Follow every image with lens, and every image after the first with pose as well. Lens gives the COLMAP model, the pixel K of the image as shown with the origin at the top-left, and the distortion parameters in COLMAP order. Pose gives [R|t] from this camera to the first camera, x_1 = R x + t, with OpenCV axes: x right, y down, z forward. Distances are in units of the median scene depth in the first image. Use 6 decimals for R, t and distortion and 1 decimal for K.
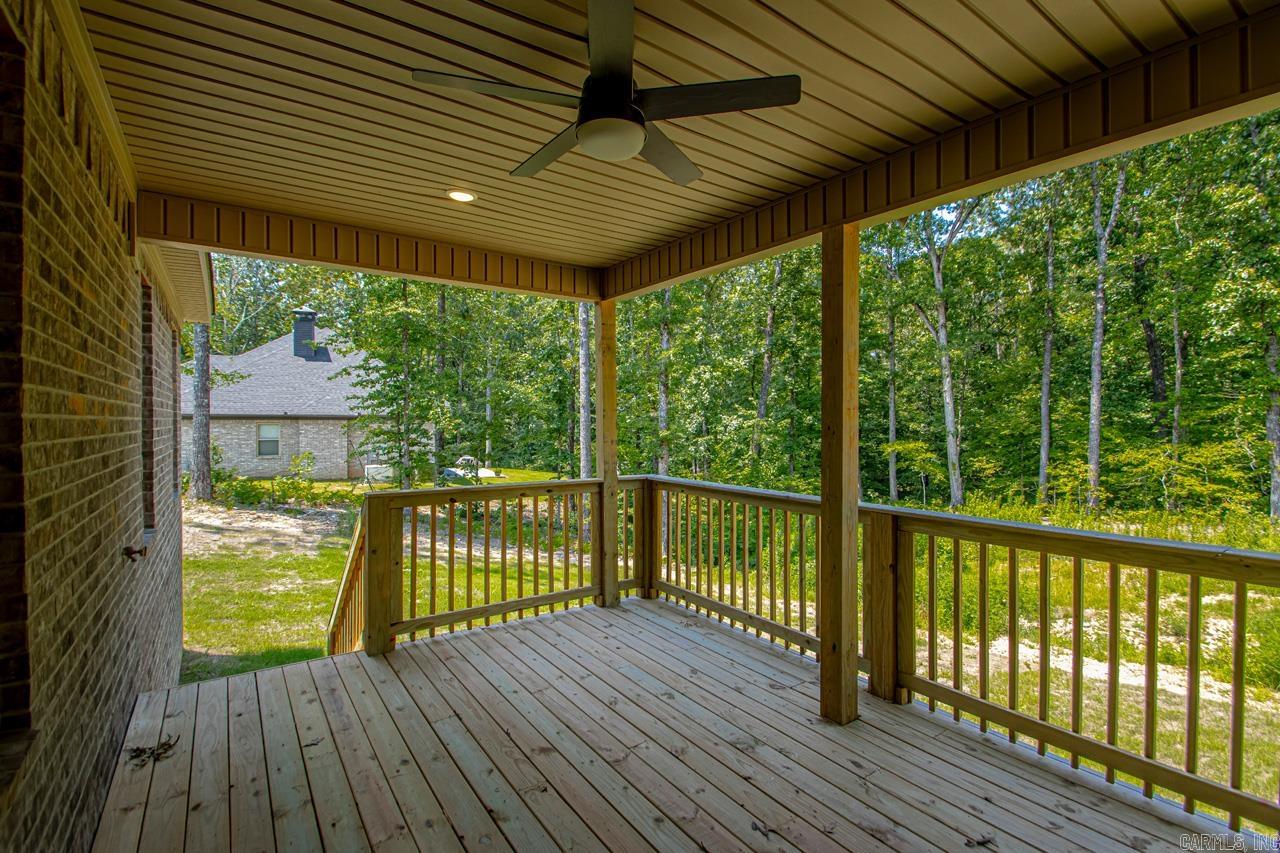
lens RADIAL K [[594.5, 0, 652.9], [0, 594.5, 424.6], [0, 0, 1]] dist [0.013932, -0.014931]
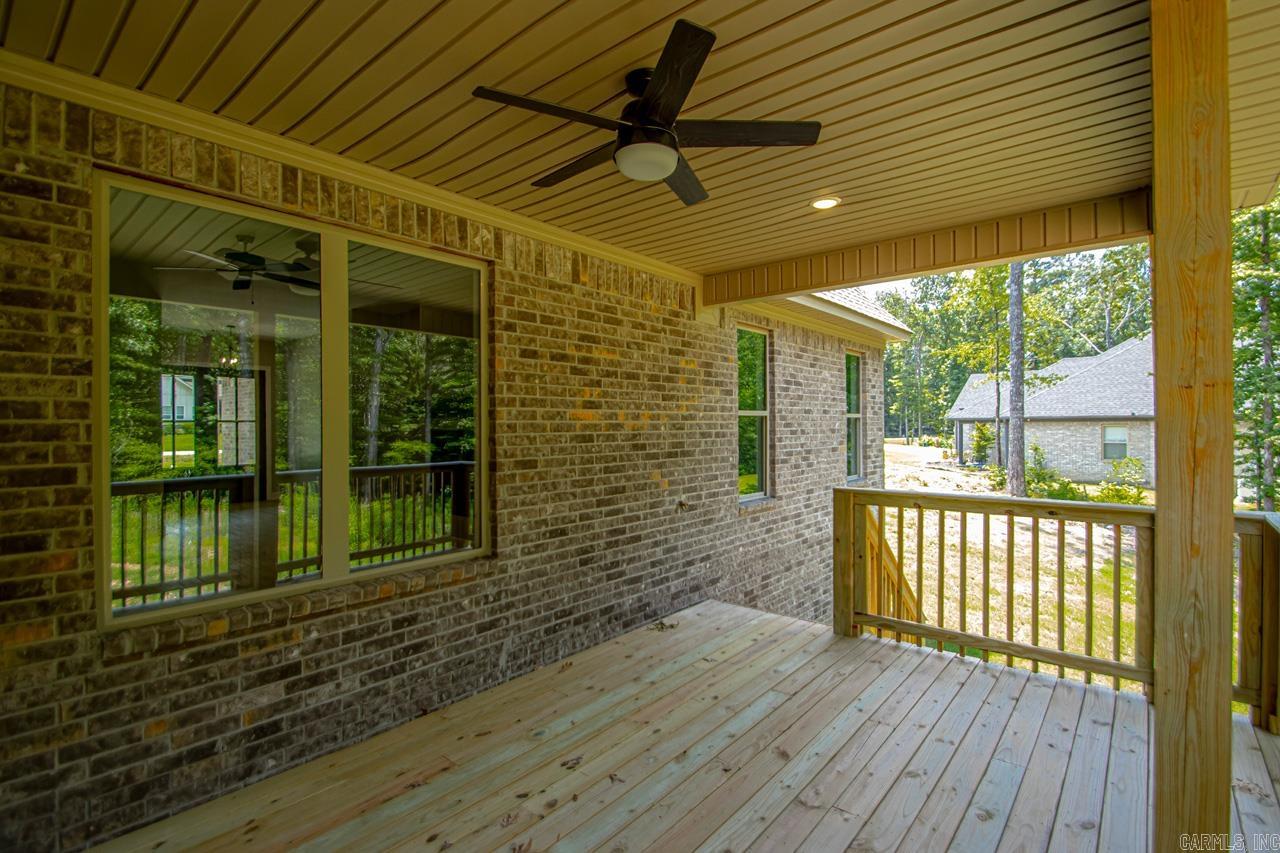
lens RADIAL K [[594.5, 0, 650.9], [0, 594.5, 424.7], [0, 0, 1]] dist [0.013932, -0.014931]
pose [[0.253702, -0.004415, -0.967272, 0.254360], [0.000979, 0.999990, -0.004308, 0.001497], [0.967282, 0.000146, 0.253704, 0.189738]]
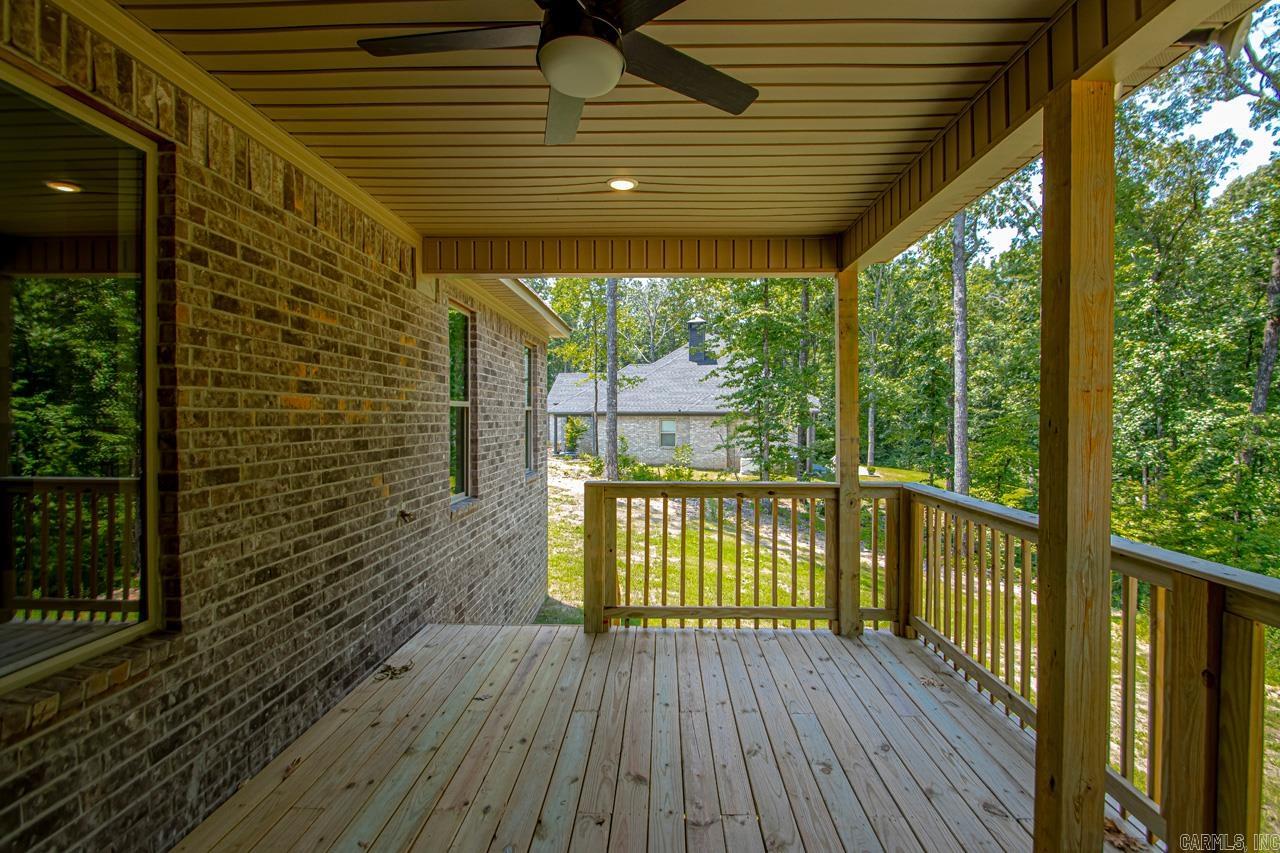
lens RADIAL K [[594.5, 0, 650.8], [0, 594.5, 424.6], [0, 0, 1]] dist [0.013932, -0.014931]
pose [[0.800072, 0.007226, -0.599861, 0.130347], [-0.003926, 0.999969, 0.006808, 0.001690], [0.599892, -0.003092, 0.800075, 0.103114]]
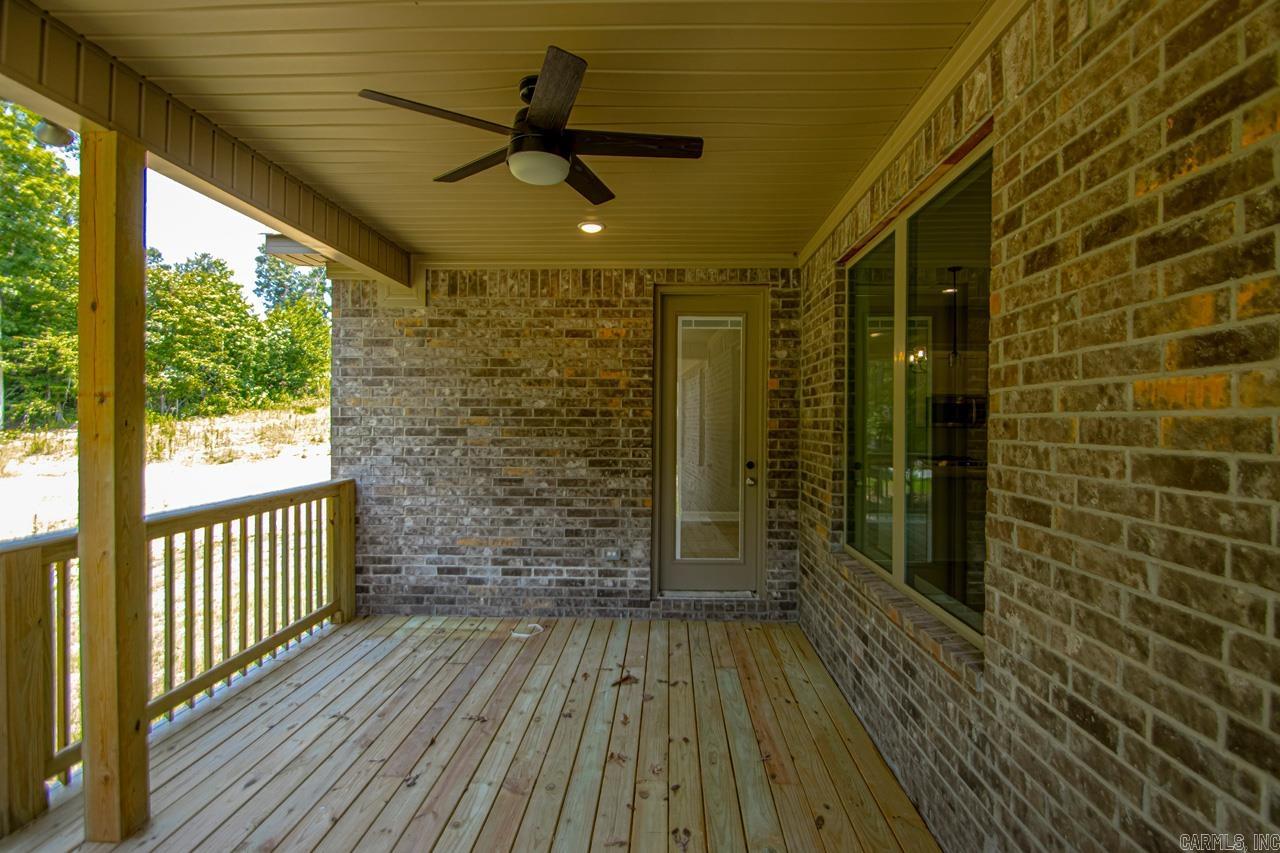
lens RADIAL K [[594.5, 0, 646.0], [0, 594.5, 424.8], [0, 0, 1]] dist [0.013932, -0.014931]
pose [[-0.793151, -0.010532, 0.608934, -0.240215], [-0.004718, 0.999927, 0.011149, -0.001465], [-0.609007, 0.005970, -0.793142, 0.460718]]
